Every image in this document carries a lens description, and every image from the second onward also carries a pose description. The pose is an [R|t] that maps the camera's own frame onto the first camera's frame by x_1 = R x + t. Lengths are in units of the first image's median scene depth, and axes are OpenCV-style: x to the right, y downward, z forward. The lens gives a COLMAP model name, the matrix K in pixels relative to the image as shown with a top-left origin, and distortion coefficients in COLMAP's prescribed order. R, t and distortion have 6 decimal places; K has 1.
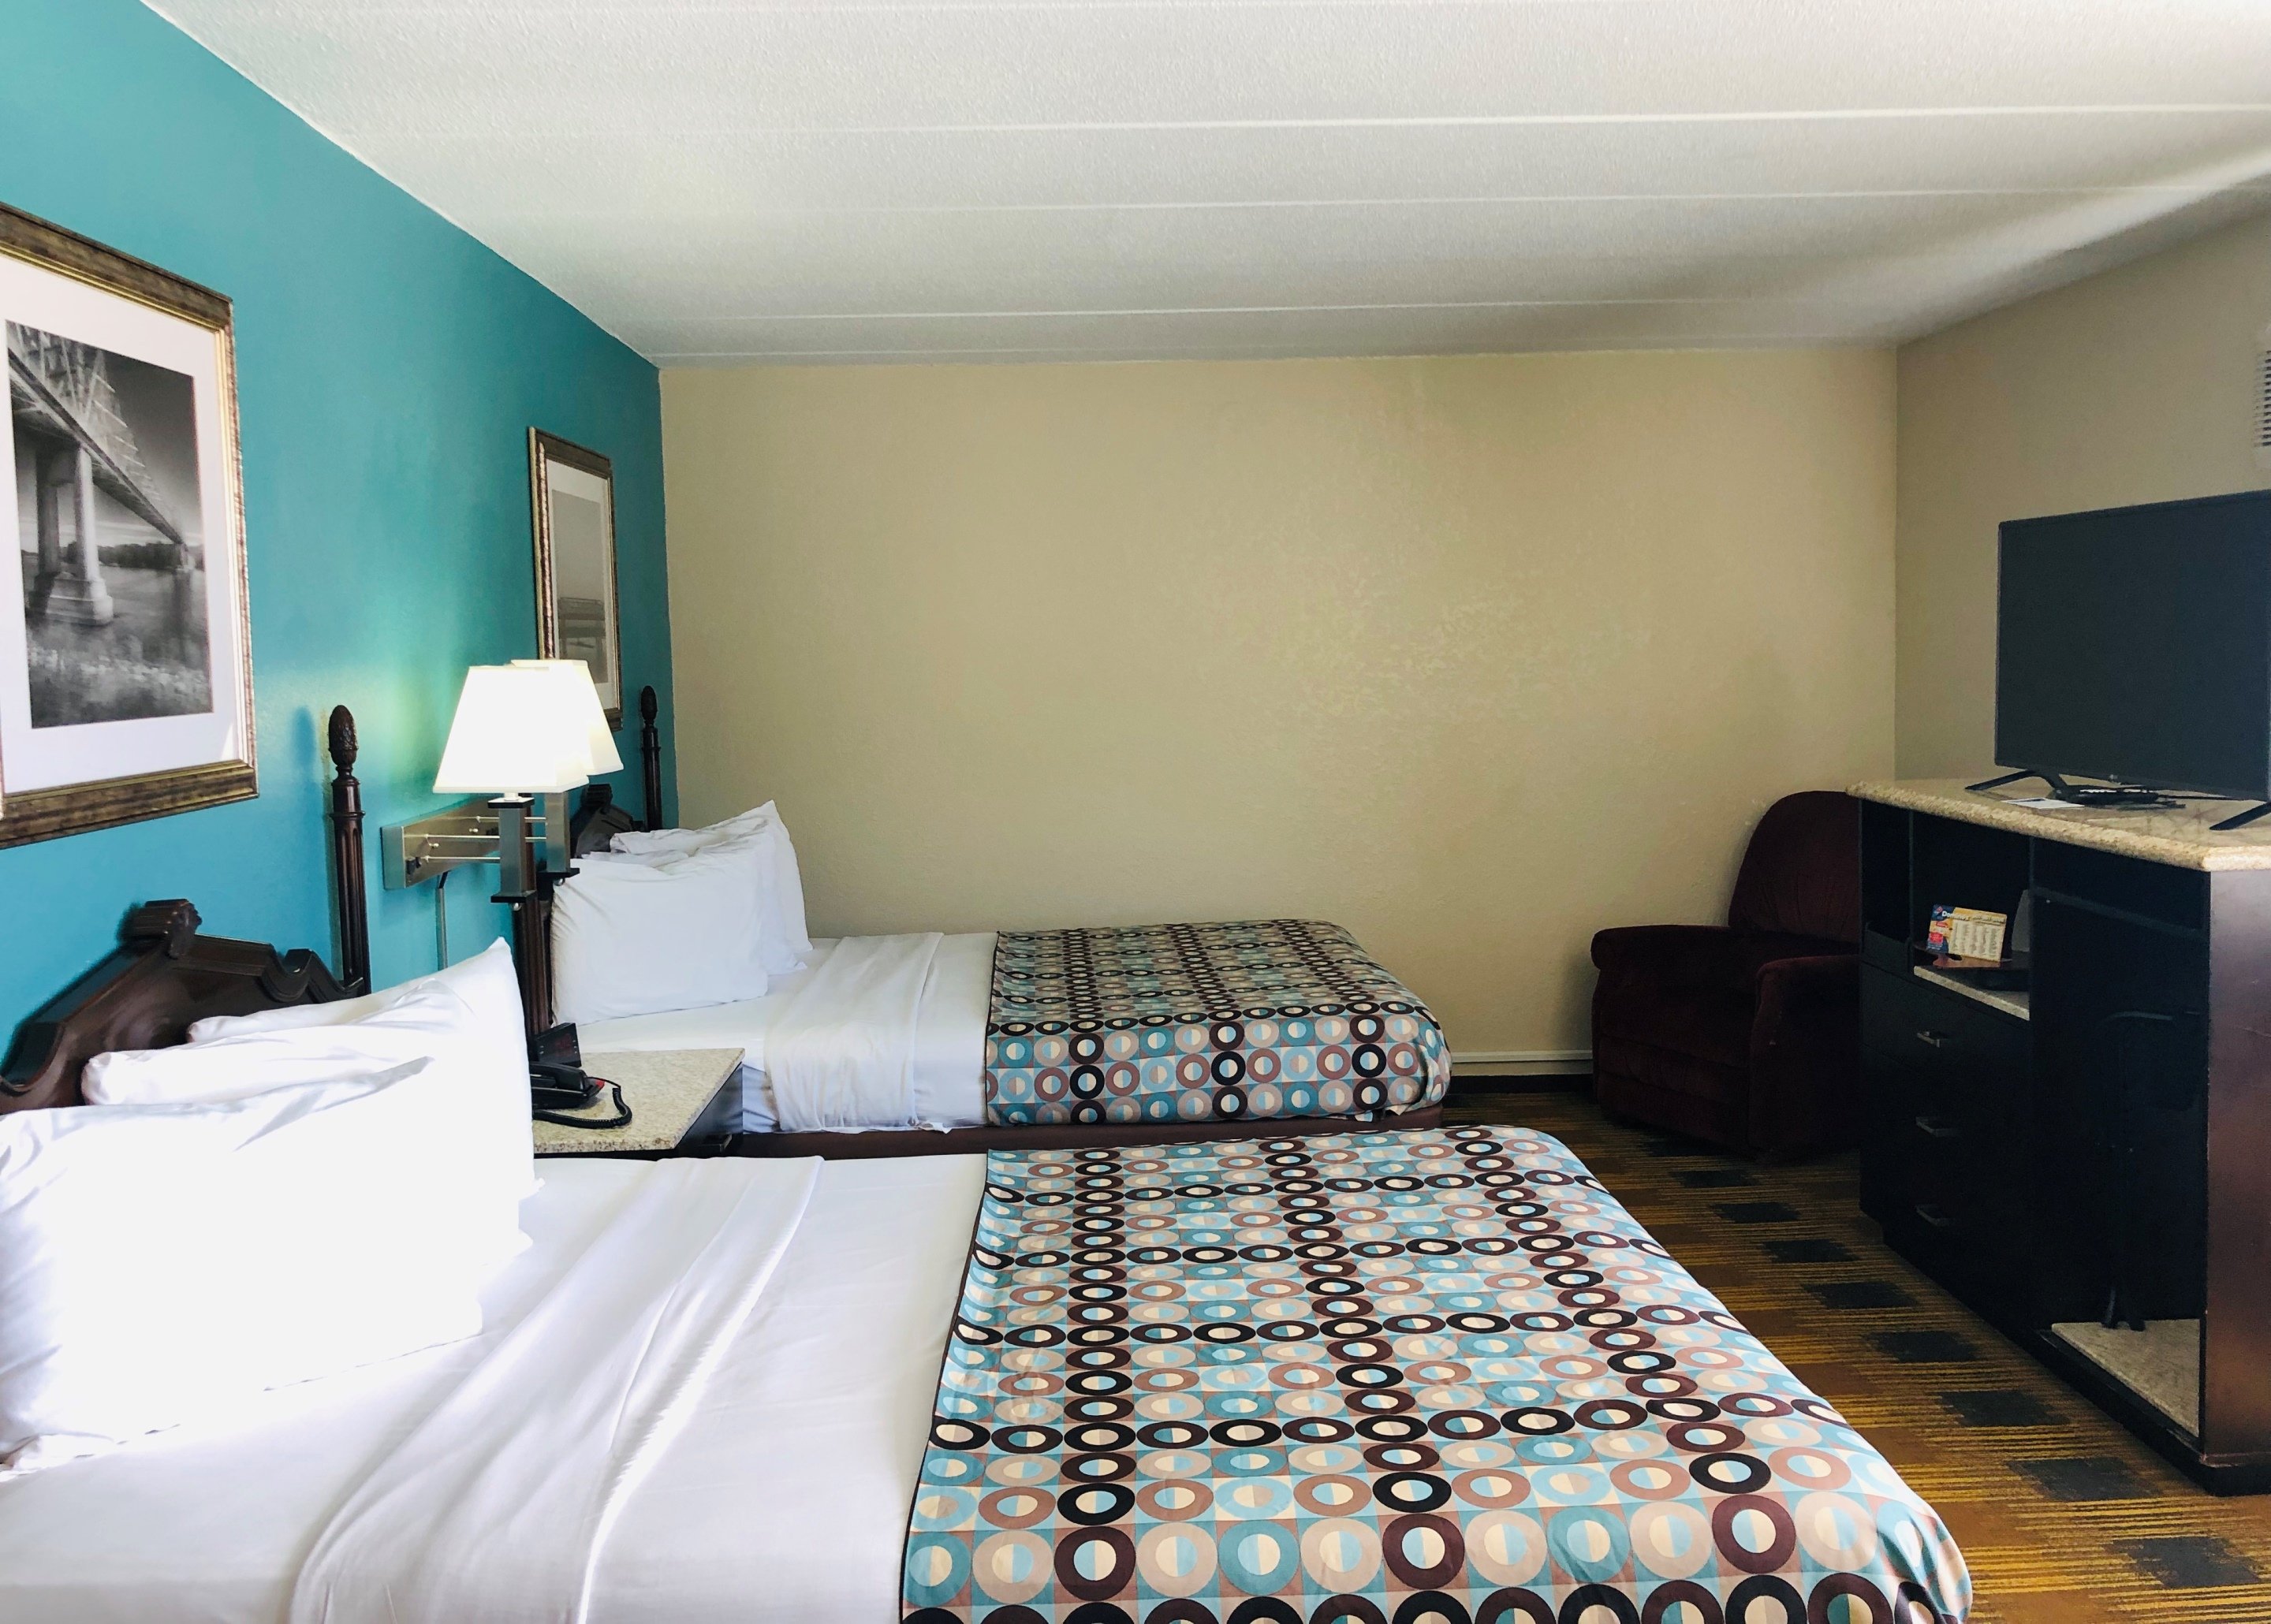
lens RADIAL K [[1875.9, 0, 1138.4], [0, 1875.9, 799.8], [0, 0, 1]] dist [0.026865, -0.015297]
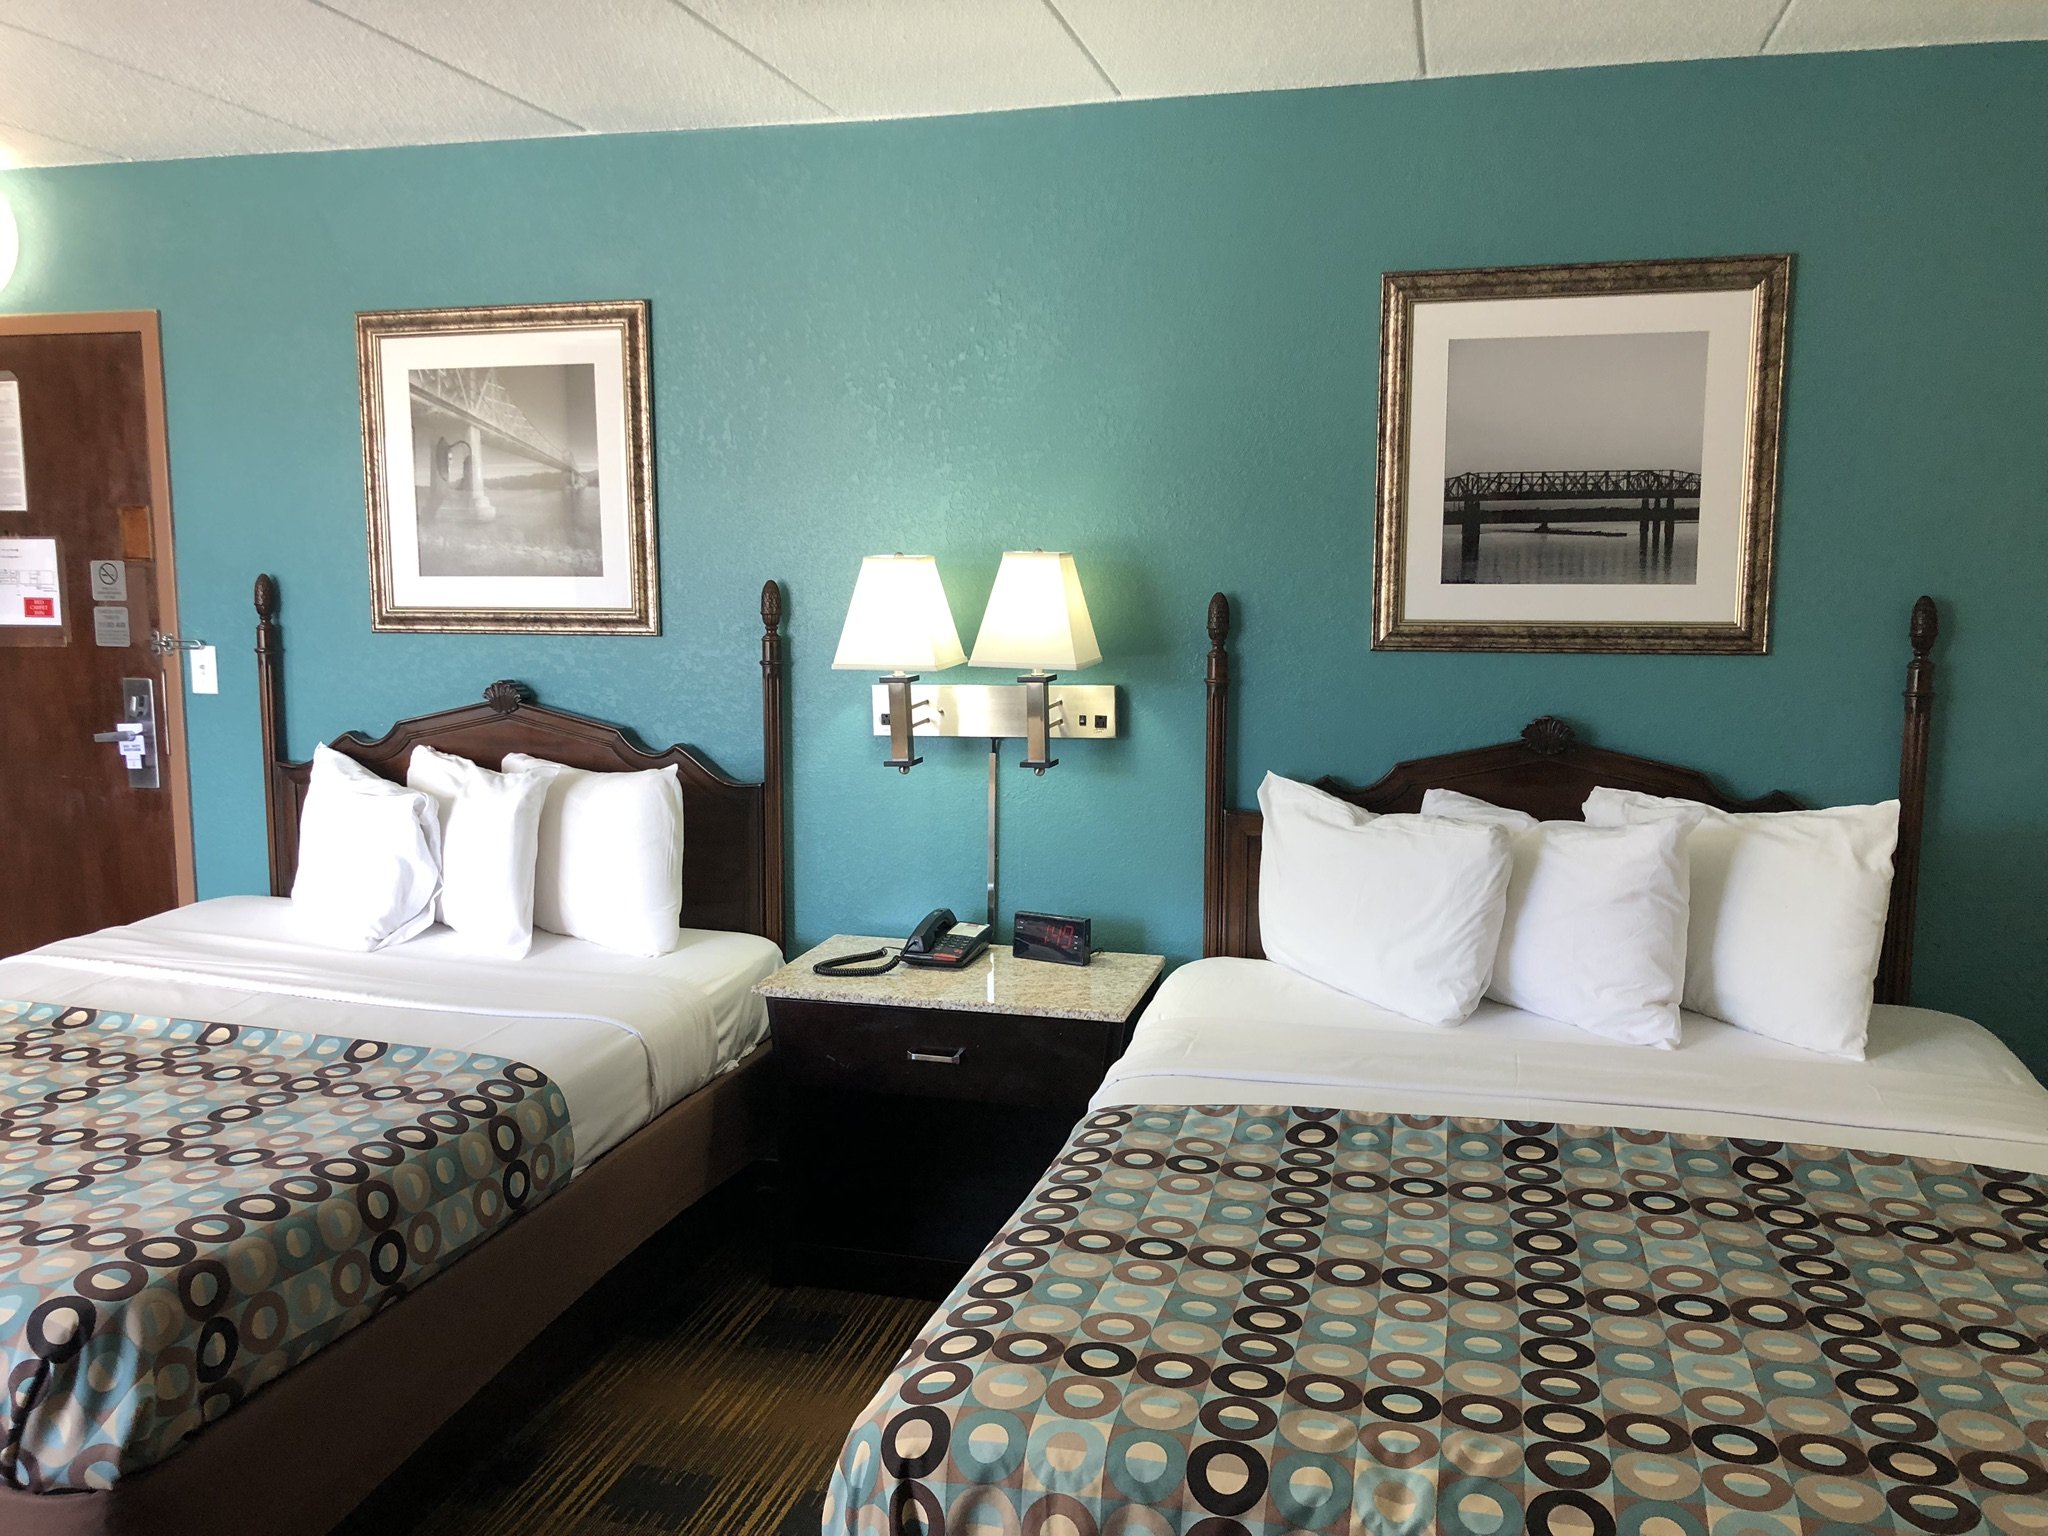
lens RADIAL K [[1699.8, 0, 1020.0], [0, 1699.8, 765.0], [0, 0, 1]] dist [0.023469, -0.009708]
pose [[-0.285002, 0.137452, -0.948621, 0.893514], [-0.074850, 0.983452, 0.164987, -0.172591], [0.955600, 0.118025, -0.269997, 1.963992]]
